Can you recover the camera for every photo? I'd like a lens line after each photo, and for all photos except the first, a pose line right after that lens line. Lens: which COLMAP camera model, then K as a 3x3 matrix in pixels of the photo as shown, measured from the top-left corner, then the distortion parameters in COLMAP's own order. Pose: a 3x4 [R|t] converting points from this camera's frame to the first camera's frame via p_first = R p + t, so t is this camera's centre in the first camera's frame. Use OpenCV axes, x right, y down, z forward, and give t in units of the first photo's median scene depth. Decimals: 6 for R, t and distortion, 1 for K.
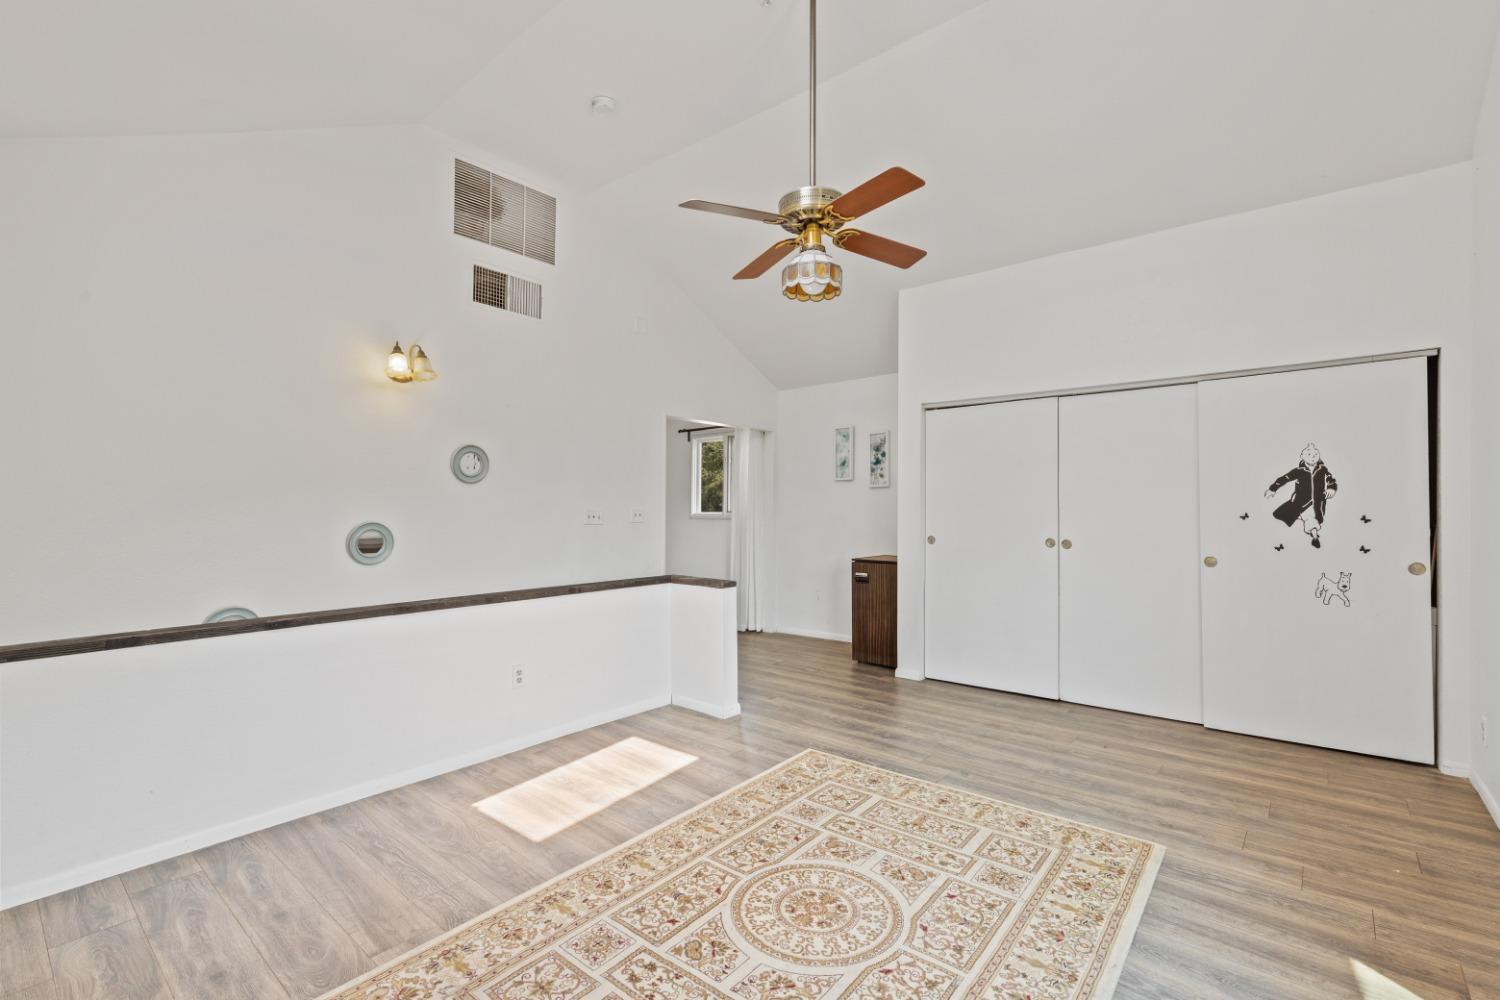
lens RADIAL K [[680.7, 0, 750.4], [0, 680.7, 503.1], [0, 0, 1]] dist [0.000494, 0.000090]
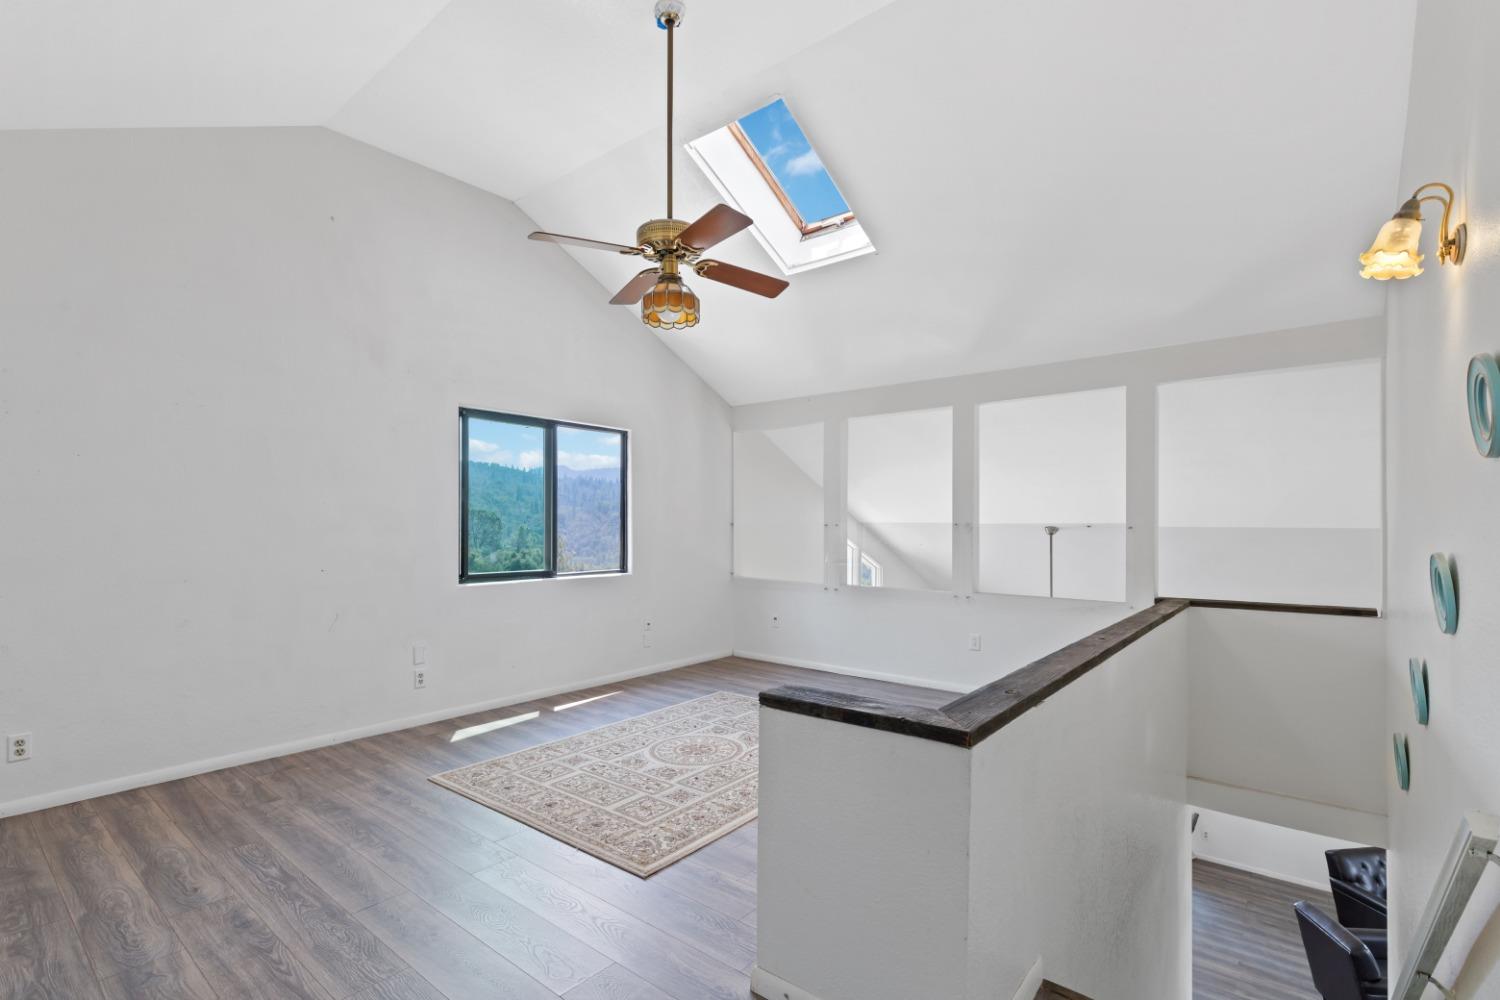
lens RADIAL K [[680.7, 0, 748.9], [0, 680.7, 510.6], [0, 0, 1]] dist [0.000494, 0.000090]
pose [[-0.999845, 0.002713, -0.017397, -0.011224], [0.003332, 0.999359, -0.035631, 0.018437], [0.017289, -0.035683, -0.999214, 2.242172]]
